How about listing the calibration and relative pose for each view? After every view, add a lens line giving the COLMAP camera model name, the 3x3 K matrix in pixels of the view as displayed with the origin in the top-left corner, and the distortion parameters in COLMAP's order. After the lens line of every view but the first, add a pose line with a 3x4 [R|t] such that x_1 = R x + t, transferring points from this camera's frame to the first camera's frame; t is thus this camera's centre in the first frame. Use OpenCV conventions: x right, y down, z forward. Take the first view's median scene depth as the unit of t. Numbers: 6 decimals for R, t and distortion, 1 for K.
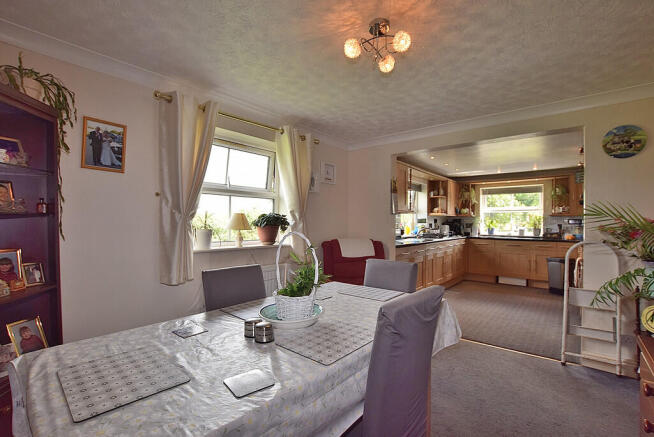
lens RADIAL K [[302.3, 0, 325.0], [0, 302.3, 221.2], [0, 0, 1]] dist [-0.014842, -0.000081]
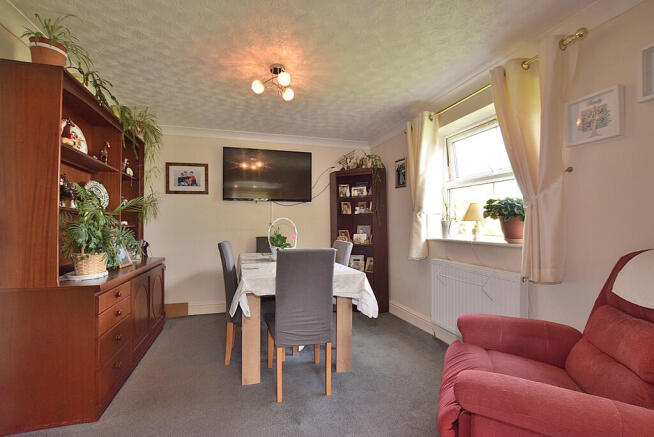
lens RADIAL K [[292.9, 0, 327.9], [0, 292.9, 222.3], [0, 0, 1]] dist [-0.004278, -0.000333]
pose [[-0.540403, -0.007791, -0.841370, 0.943719], [0.001517, 0.999946, -0.010234, 0.055769], [0.841405, -0.006807, -0.540363, 1.531440]]
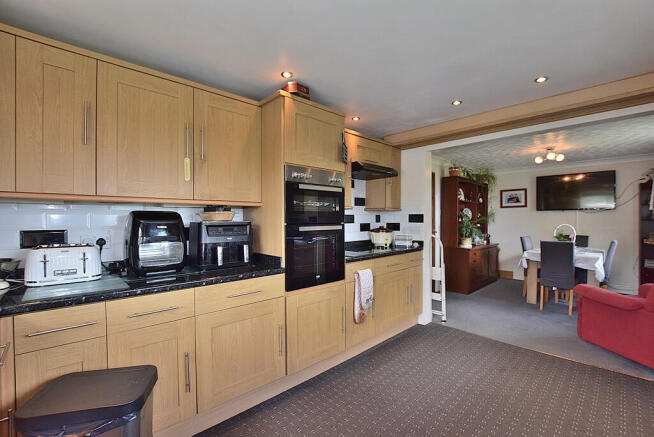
lens RADIAL K [[292.9, 0, 327.9], [0, 292.9, 222.3], [0, 0, 1]] dist [-0.004278, -0.000333]
pose [[-0.995596, -0.001166, 0.093738, 1.547615], [-0.000328, 0.999960, 0.008950, -0.015358], [-0.093745, 0.008879, -0.995557, 3.084028]]
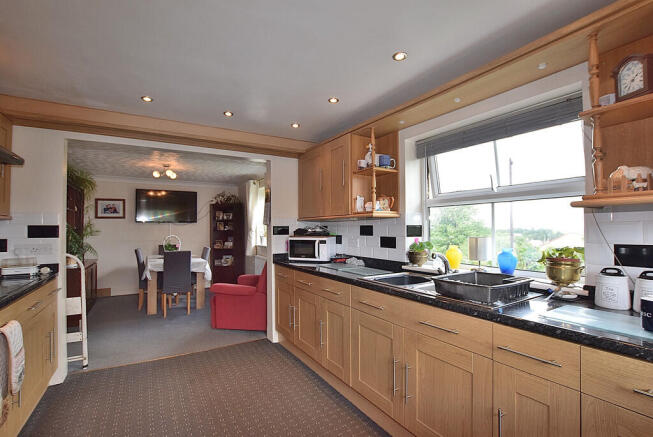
lens RADIAL K [[301.8, 0, 324.5], [0, 301.8, 221.2], [0, 0, 1]] dist [-0.014842, -0.000081]
pose [[-0.330982, -0.021103, -0.943401, 1.961185], [0.009699, 0.999621, -0.025763, -0.022720], [0.943587, -0.017678, -0.330652, 2.757978]]
